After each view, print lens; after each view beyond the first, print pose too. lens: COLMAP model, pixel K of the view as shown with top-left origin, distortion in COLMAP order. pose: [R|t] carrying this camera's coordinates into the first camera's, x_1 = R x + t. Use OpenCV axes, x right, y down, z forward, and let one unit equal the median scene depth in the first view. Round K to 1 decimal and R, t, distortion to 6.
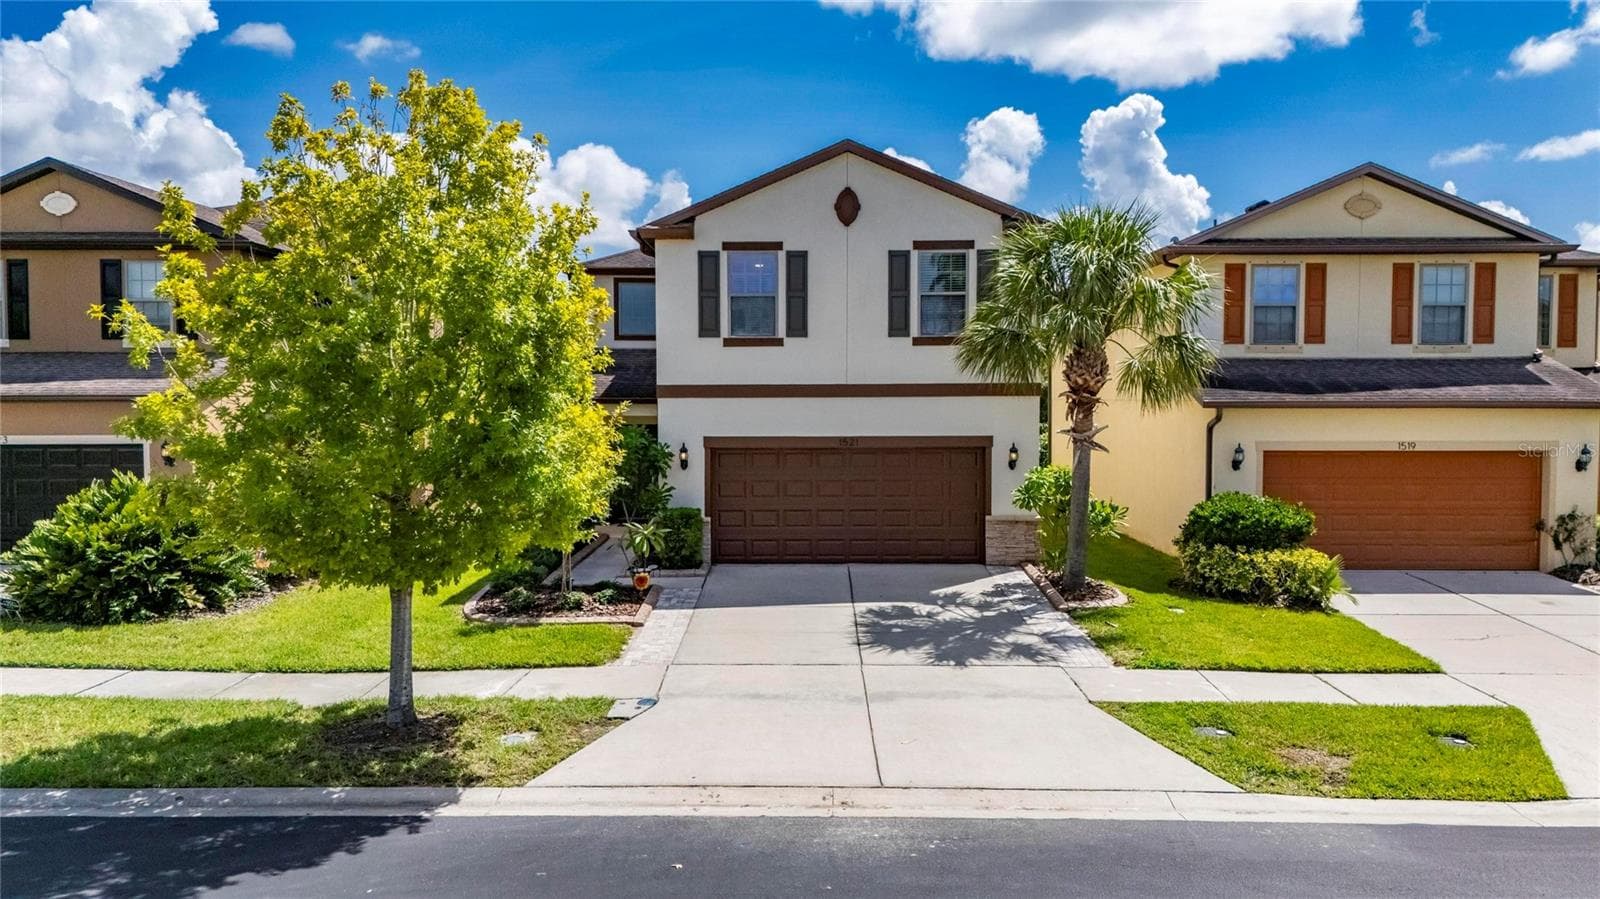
lens RADIAL K [[1196.4, 0, 800.0], [0, 1196.4, 449.5], [0, 0, 1]] dist [0.102036, -0.143184]
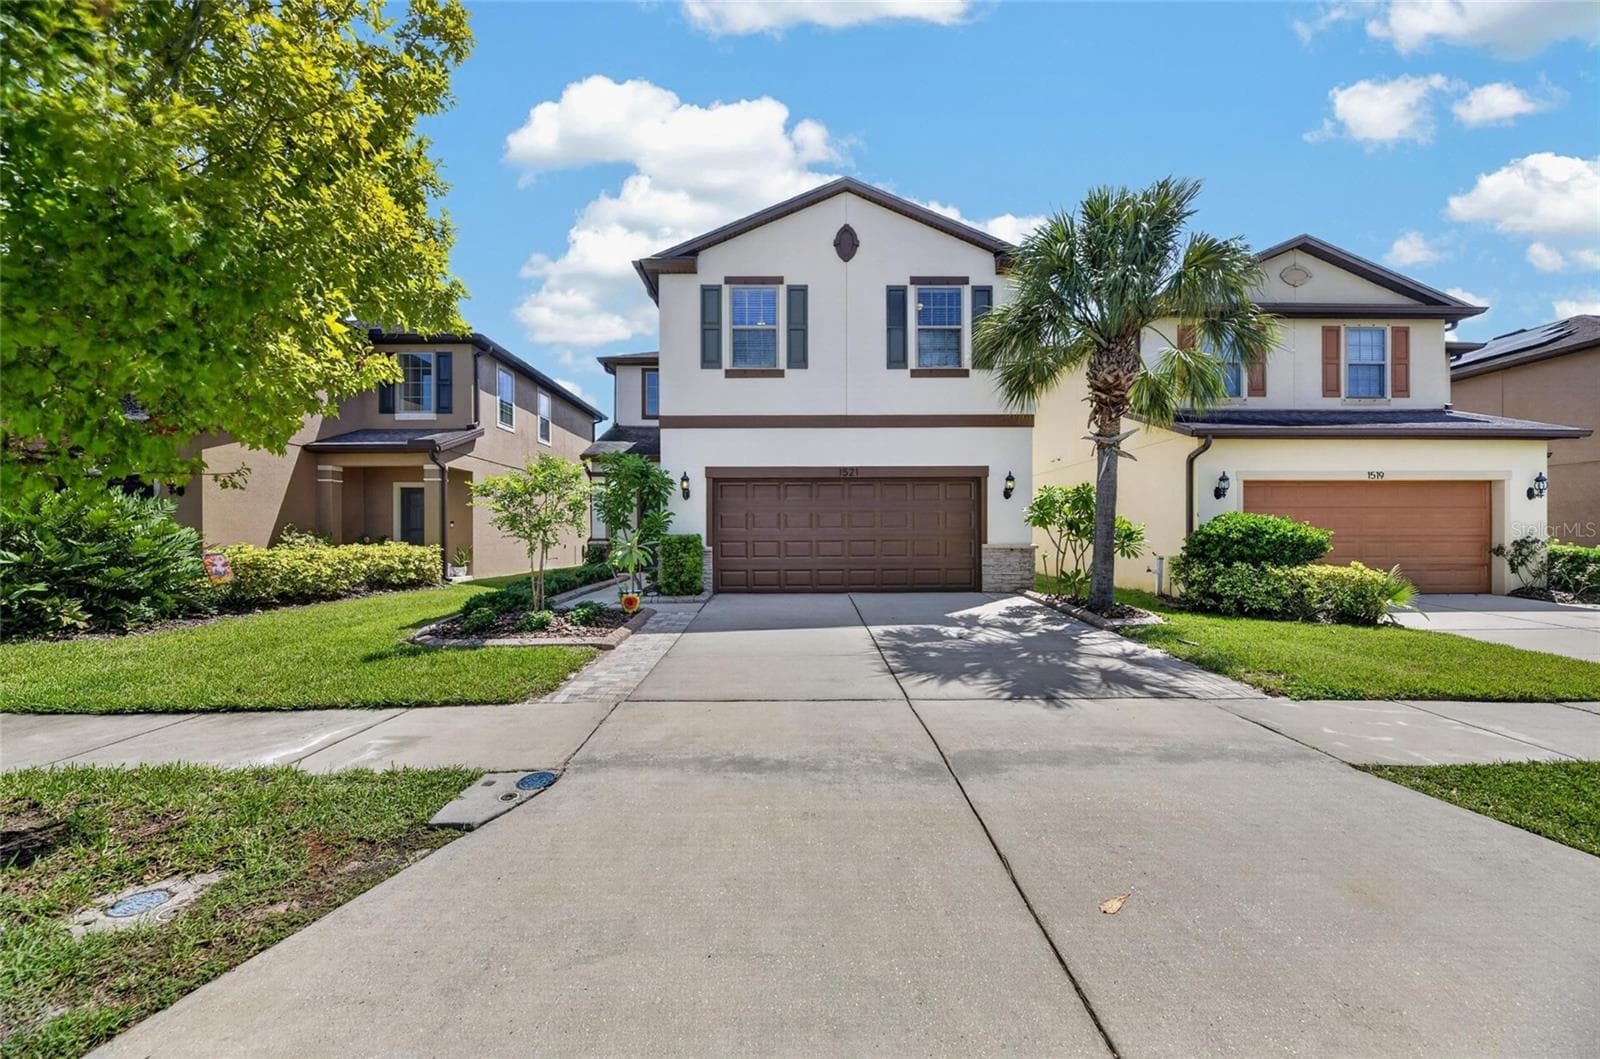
lens RADIAL K [[641.7, 0, 804.8], [0, 641.7, 539.0], [0, 0, 1]] dist [0.000151, -0.005387]
pose [[0.999605, -0.001947, 0.028043, -0.011984], [0.003253, 0.998909, -0.046585, 0.076818], [-0.027921, 0.046658, 0.998521, 0.462468]]
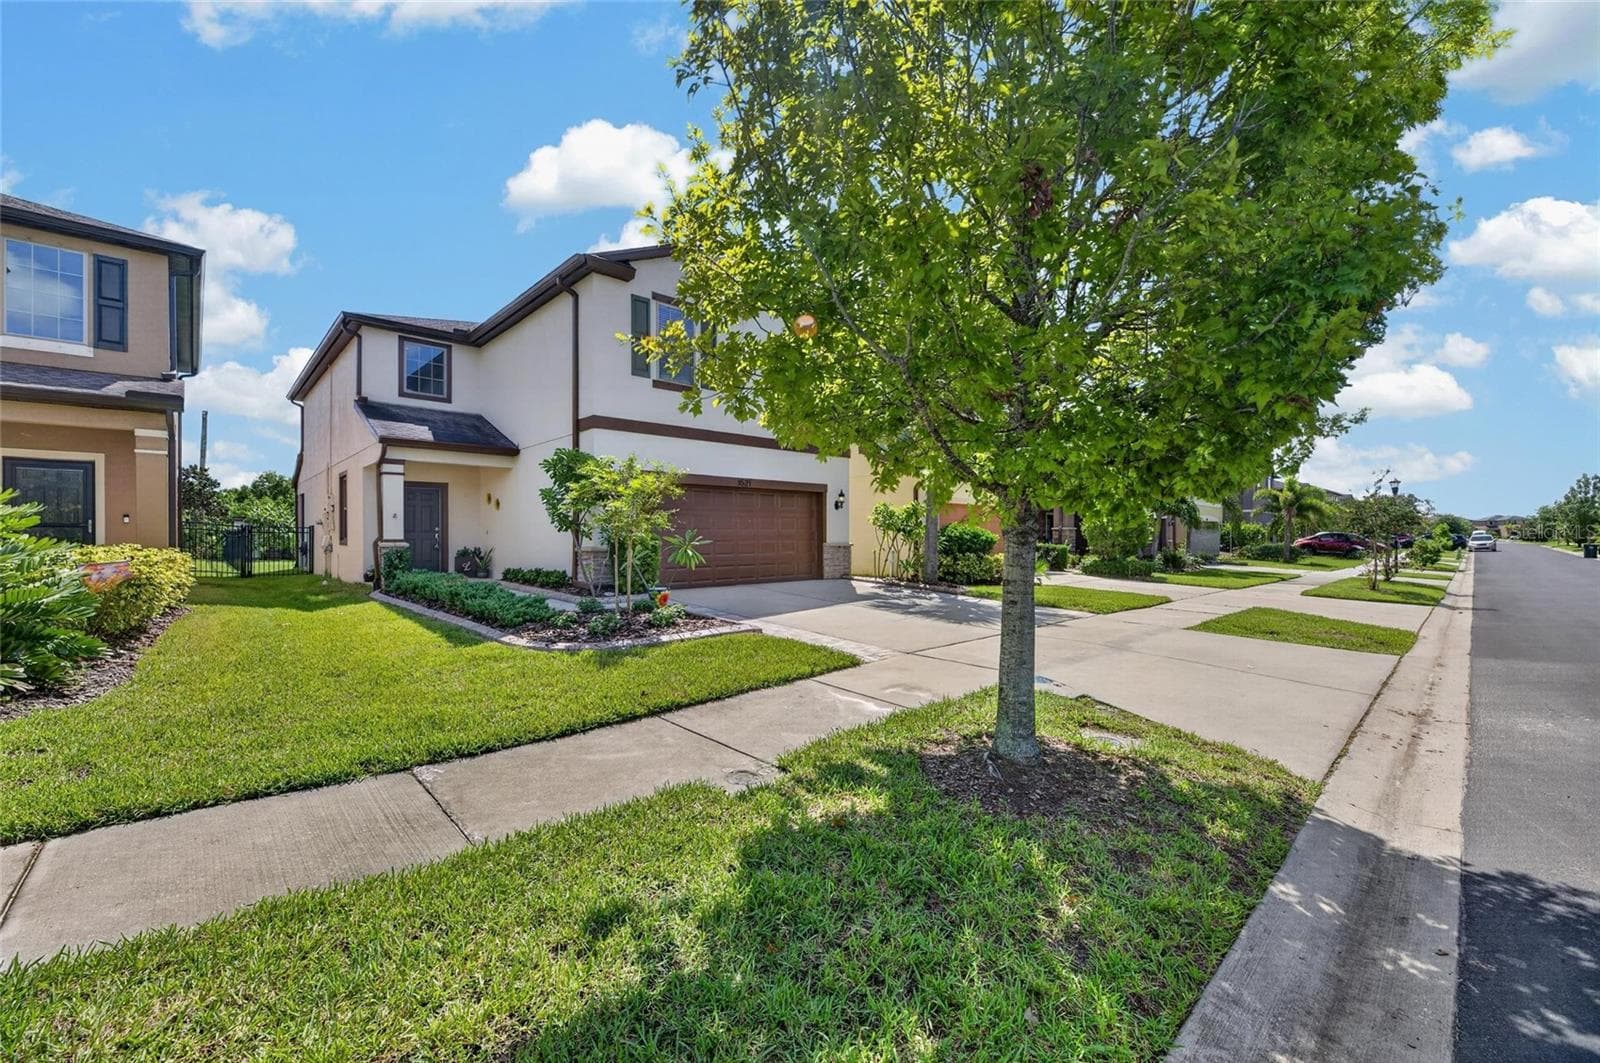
lens RADIAL K [[641.7, 0, 804.8], [0, 641.7, 541.0], [0, 0, 1]] dist [0.000151, -0.005387]
pose [[0.720756, -0.003999, 0.693177, -0.368127], [0.035058, 0.998914, -0.030689, 0.075083], [-0.692302, 0.046421, 0.720113, 0.498185]]
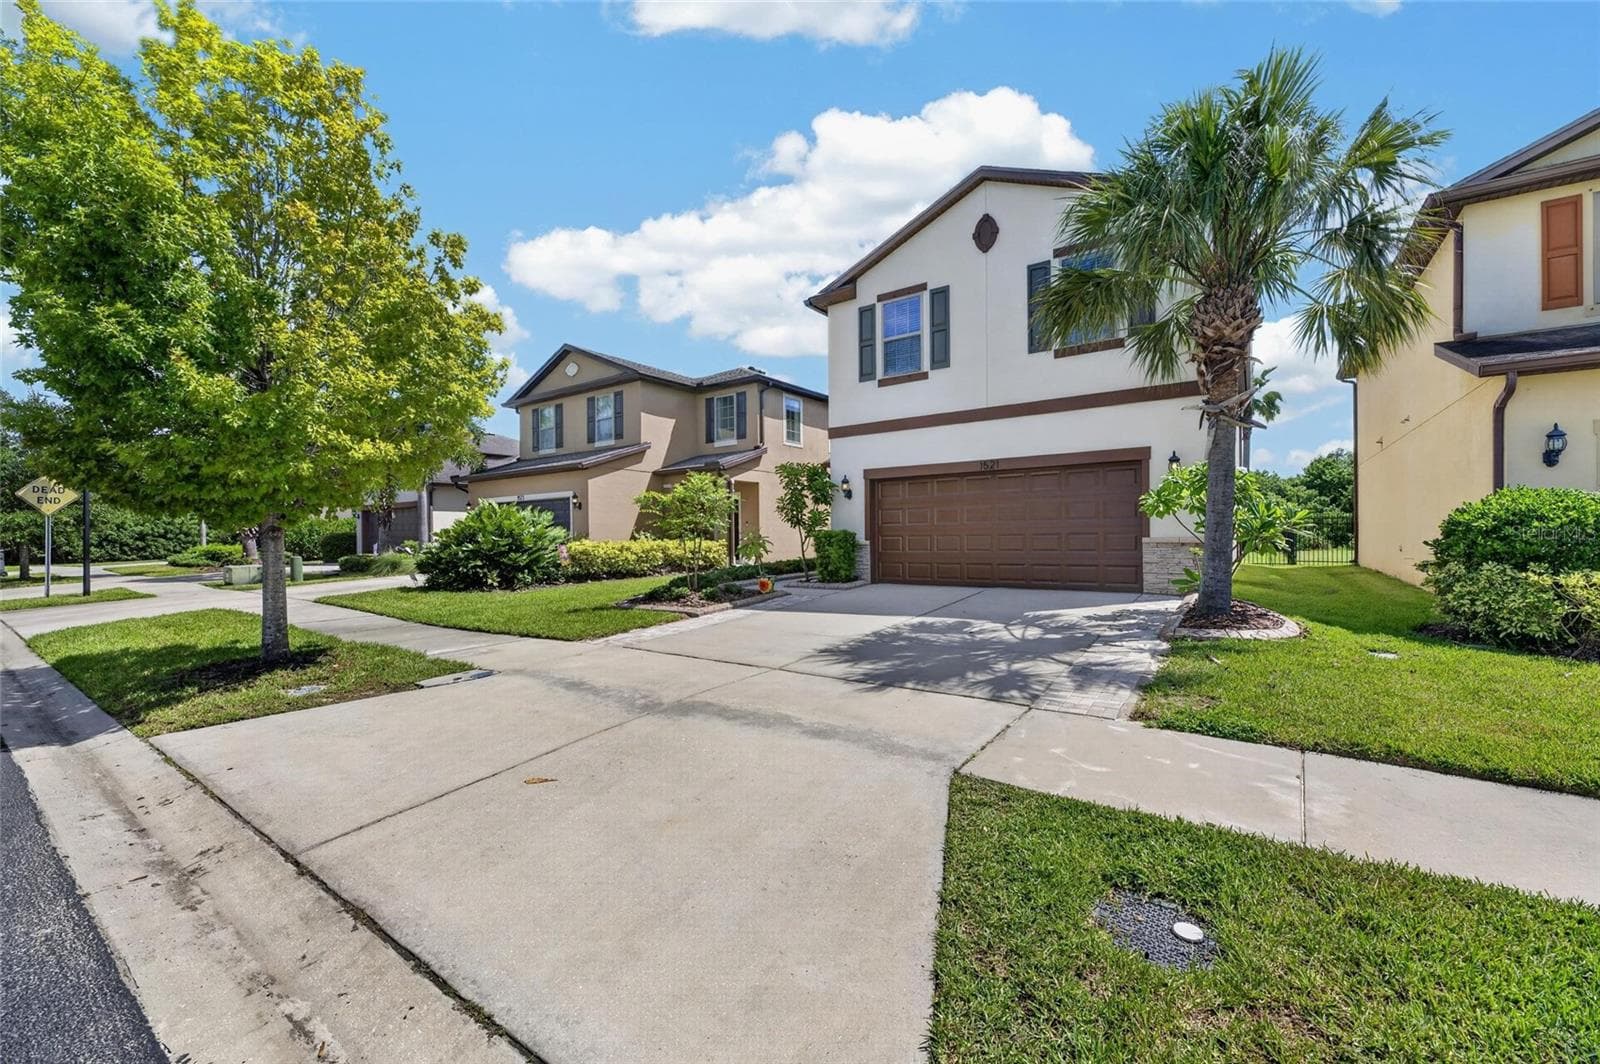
lens RADIAL K [[641.7, 0, 804.8], [0, 641.7, 541.5], [0, 0, 1]] dist [0.000151, -0.005387]
pose [[0.821147, -0.003068, -0.570709, 0.222560], [-0.016503, 0.999440, -0.029118, 0.076875], [0.570478, 0.033329, 0.820636, 0.475827]]
